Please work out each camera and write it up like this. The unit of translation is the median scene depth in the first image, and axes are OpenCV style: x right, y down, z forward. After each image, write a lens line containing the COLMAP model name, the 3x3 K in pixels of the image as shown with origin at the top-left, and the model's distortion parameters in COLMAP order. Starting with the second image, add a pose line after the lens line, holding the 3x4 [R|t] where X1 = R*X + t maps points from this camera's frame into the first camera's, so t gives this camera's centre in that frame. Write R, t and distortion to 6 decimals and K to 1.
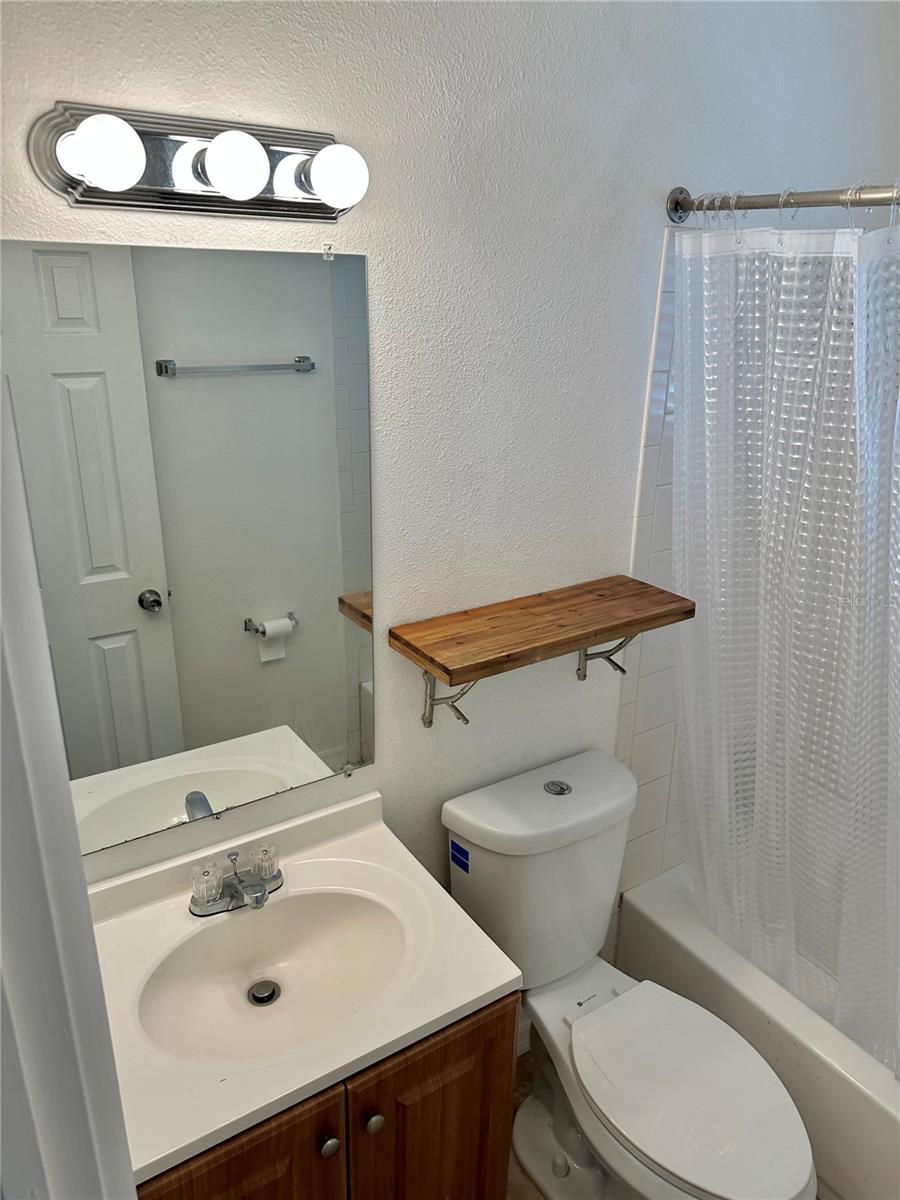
lens RADIAL K [[847.8, 0, 451.6], [0, 847.8, 597.8], [0, 0, 1]] dist [0.008940, -0.015293]
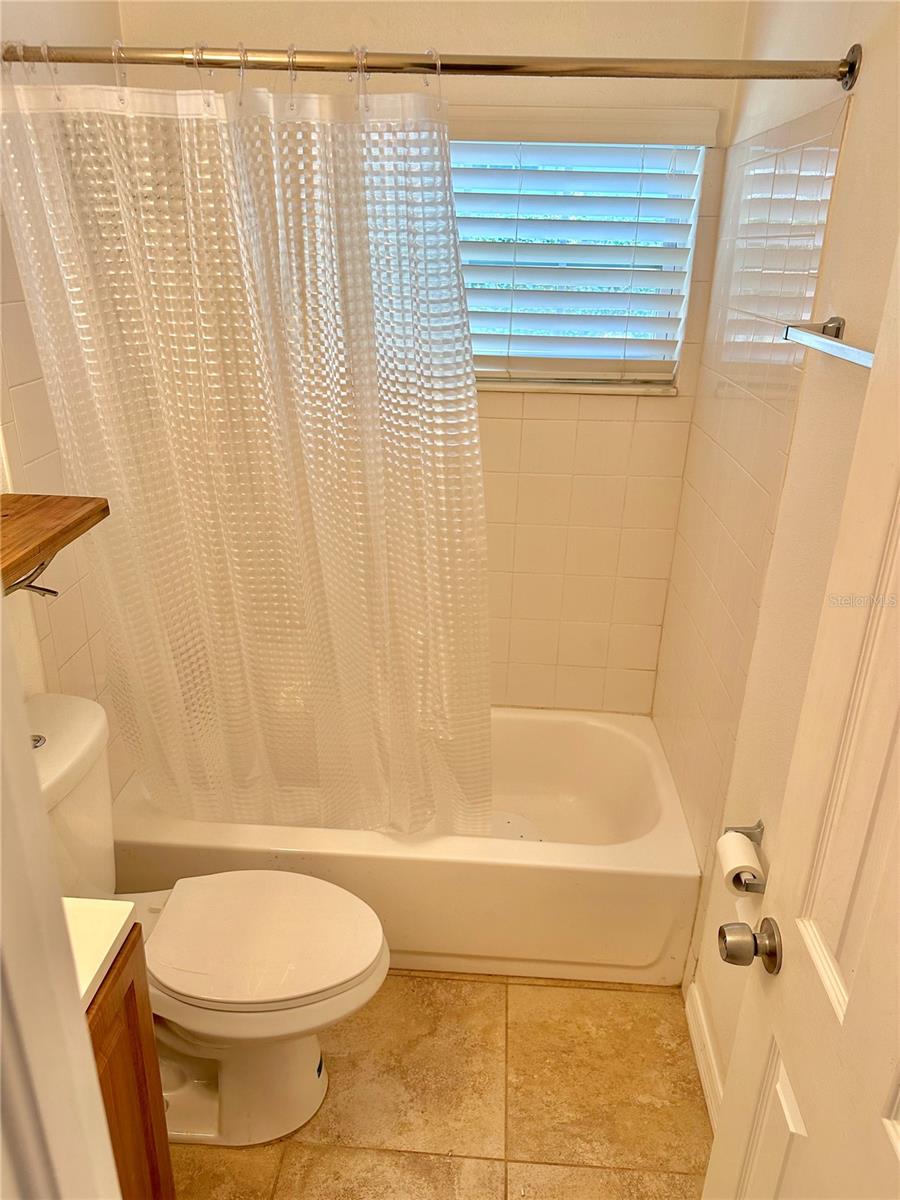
lens RADIAL K [[847.8, 0, 452.3], [0, 847.8, 603.0], [0, 0, 1]] dist [0.008940, -0.015293]
pose [[0.606406, -0.313562, 0.730719, -0.228526], [0.256023, 0.947021, 0.193914, 0.032929], [-0.752811, 0.069491, 0.654558, 0.088642]]
